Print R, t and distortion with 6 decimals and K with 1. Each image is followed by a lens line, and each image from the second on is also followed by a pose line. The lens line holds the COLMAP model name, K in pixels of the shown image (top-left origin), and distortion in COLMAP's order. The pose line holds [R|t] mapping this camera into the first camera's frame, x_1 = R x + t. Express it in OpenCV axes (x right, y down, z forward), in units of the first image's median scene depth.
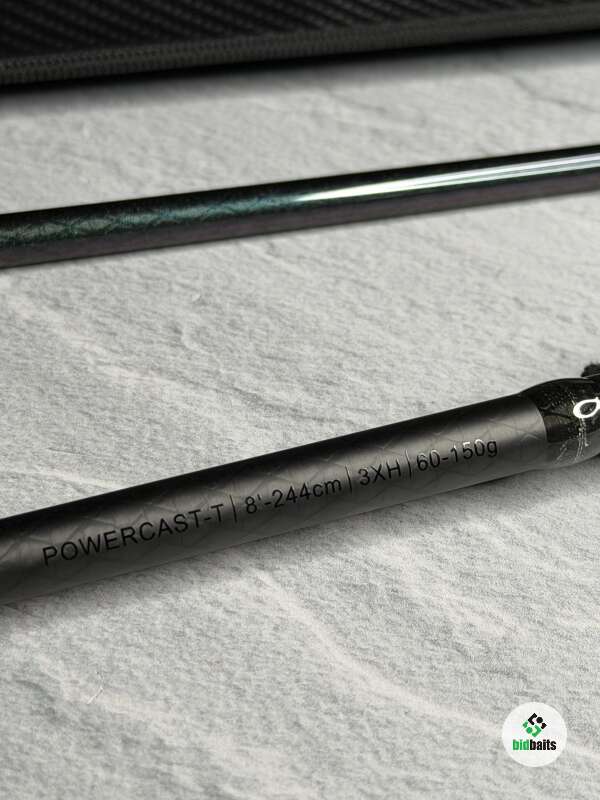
lens RADIAL K [[2164.1, 0, 293.1], [0, 2164.1, 400.4], [0, 0, 1]] dist [0.146954, 0.000000]
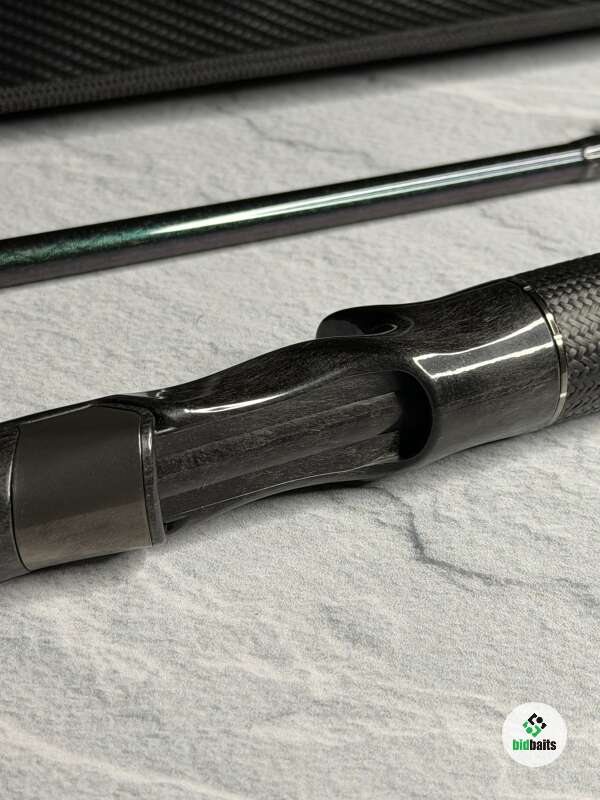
lens RADIAL K [[2164.1, 0, 321.1], [0, 2164.1, 407.0], [0, 0, 1]] dist [0.146954, 0.000000]
pose [[0.998601, -0.047932, 0.022322, 0.133999], [0.047648, 0.998778, 0.013088, -0.028034], [-0.022922, -0.012006, 0.999665, -0.049635]]
